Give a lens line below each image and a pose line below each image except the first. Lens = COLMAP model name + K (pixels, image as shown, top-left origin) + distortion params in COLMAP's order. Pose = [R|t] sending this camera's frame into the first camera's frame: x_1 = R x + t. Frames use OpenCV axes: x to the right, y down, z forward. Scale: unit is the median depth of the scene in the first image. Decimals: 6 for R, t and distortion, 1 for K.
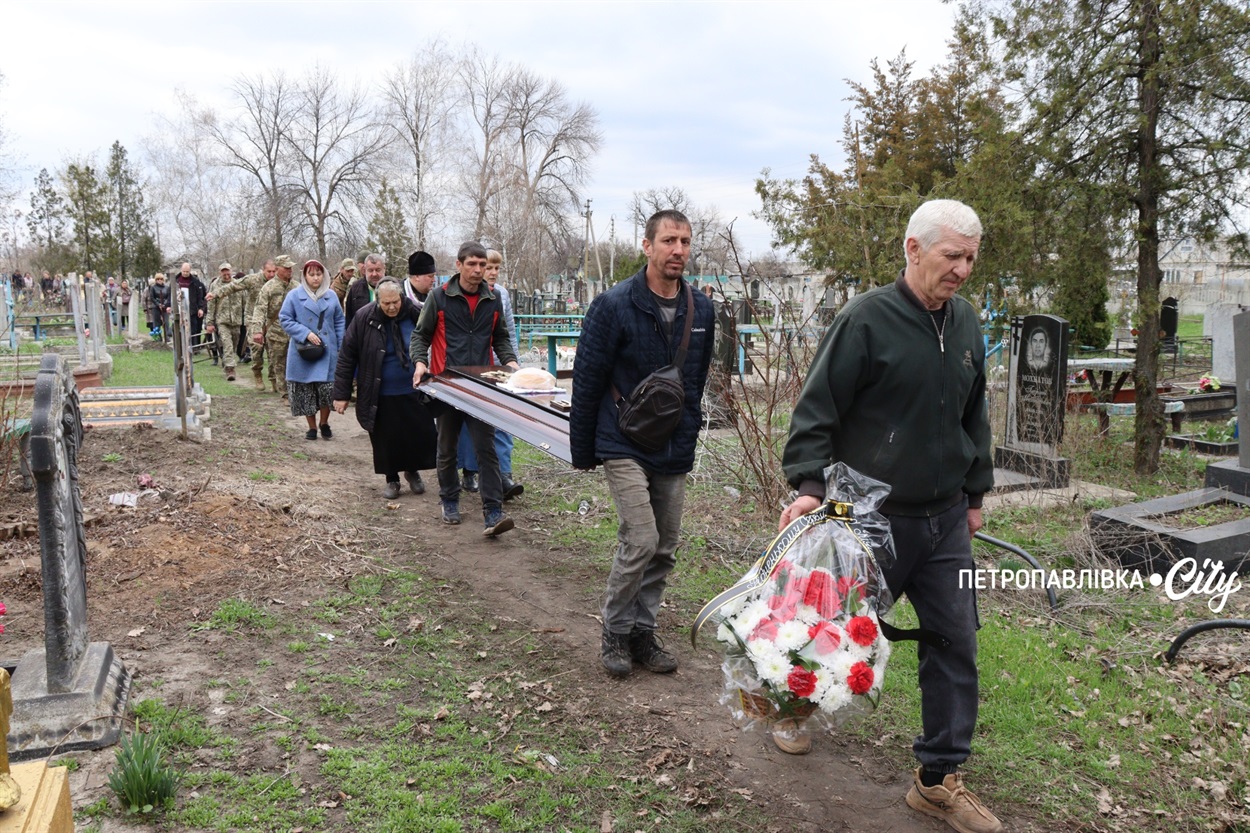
lens RADIAL K [[1032.1, 0, 625.8], [0, 1032.1, 409.7], [0, 0, 1]] dist [-0.170420, 0.154314]
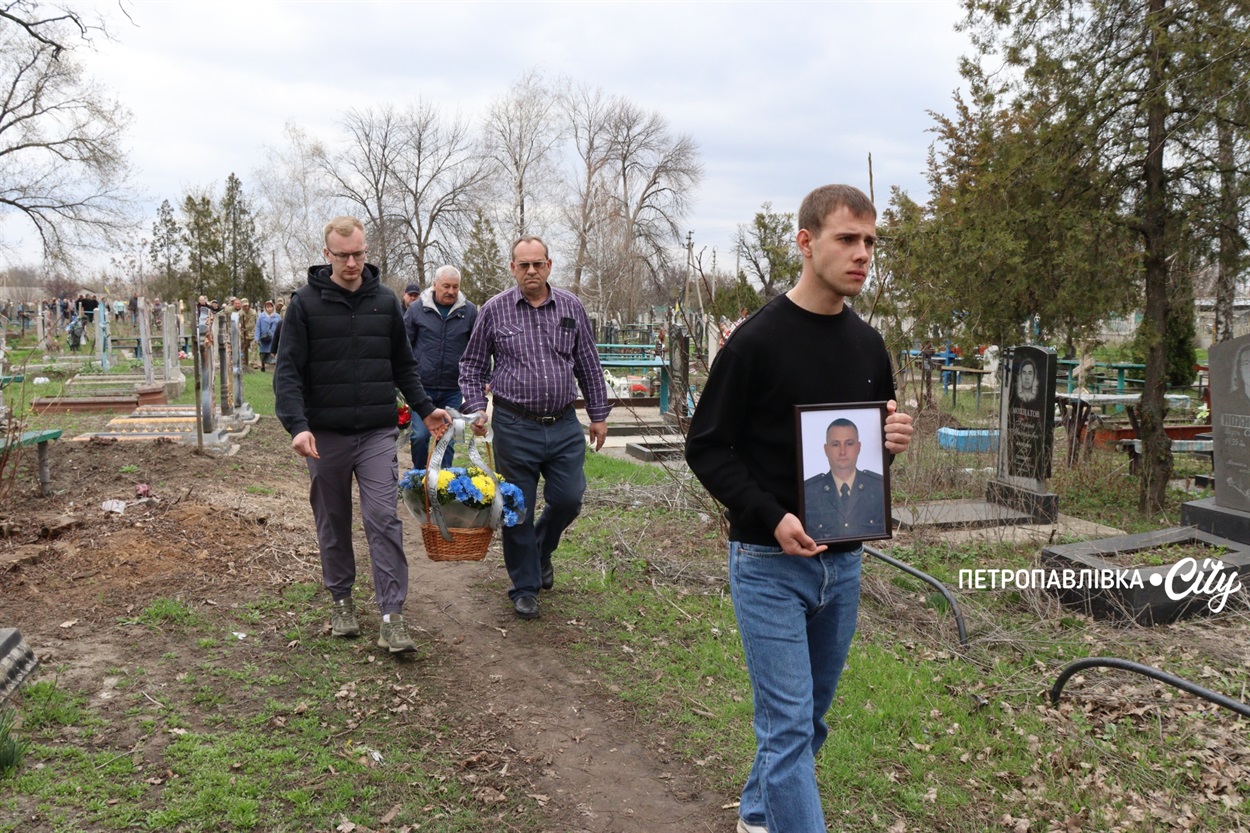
lens RADIAL K [[1032.1, 0, 620.9], [0, 1032.1, 408.6], [0, 0, 1]] dist [-0.170420, 0.154314]
pose [[0.994266, 0.018452, -0.105328, 0.112679], [-0.021754, 0.999304, -0.030294, 0.004129], [0.104696, 0.032411, 0.993976, -0.010959]]
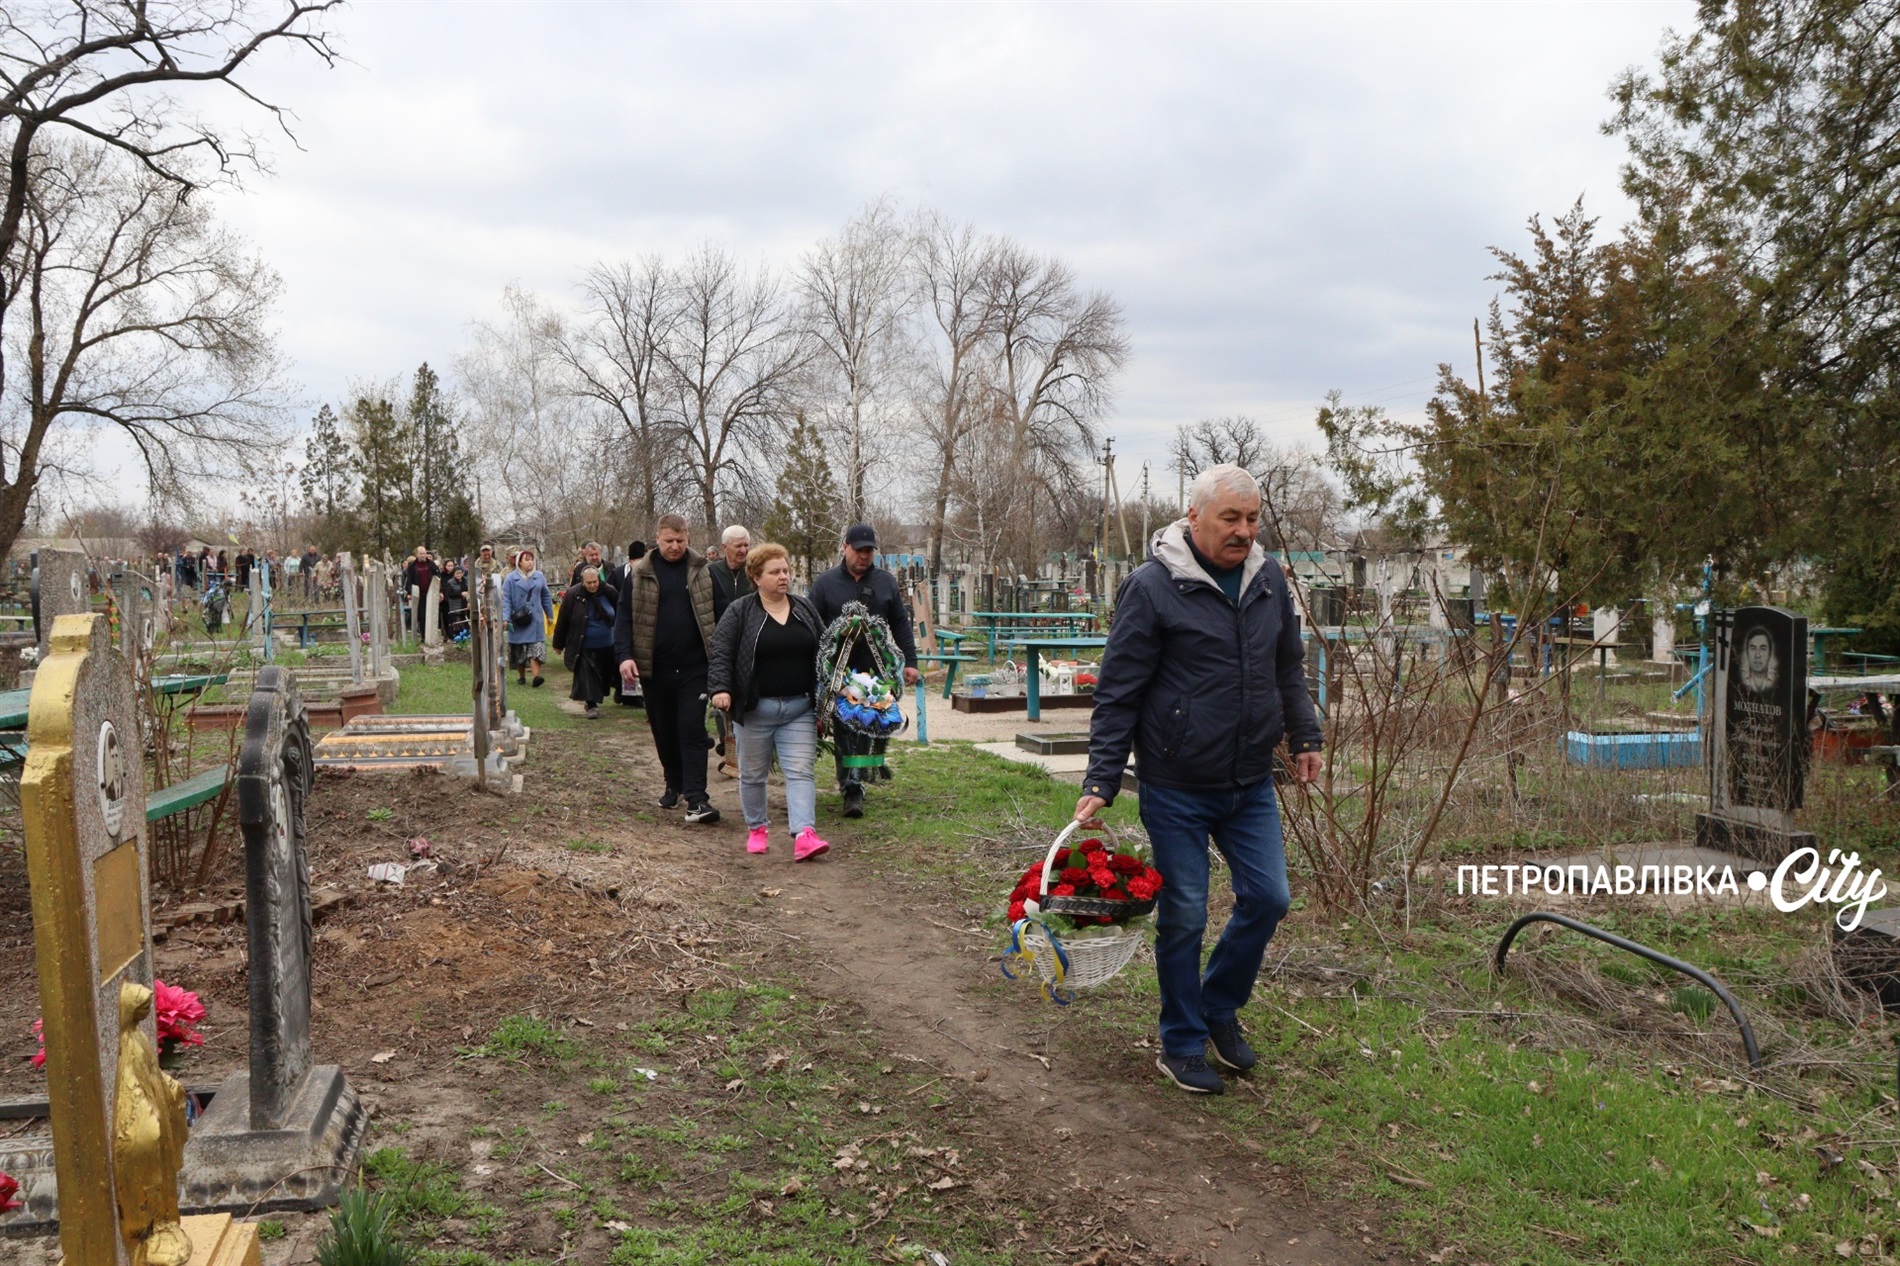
lens RADIAL K [[1568.9, 0, 945.9], [0, 1568.9, 632.3], [0, 0, 1]] dist [-0.170420, 0.154314]
pose [[0.989997, -0.002893, -0.141061, 0.031144], [-0.008290, 0.996870, -0.078627, 0.001744], [0.140847, 0.079010, 0.986874, -0.021855]]
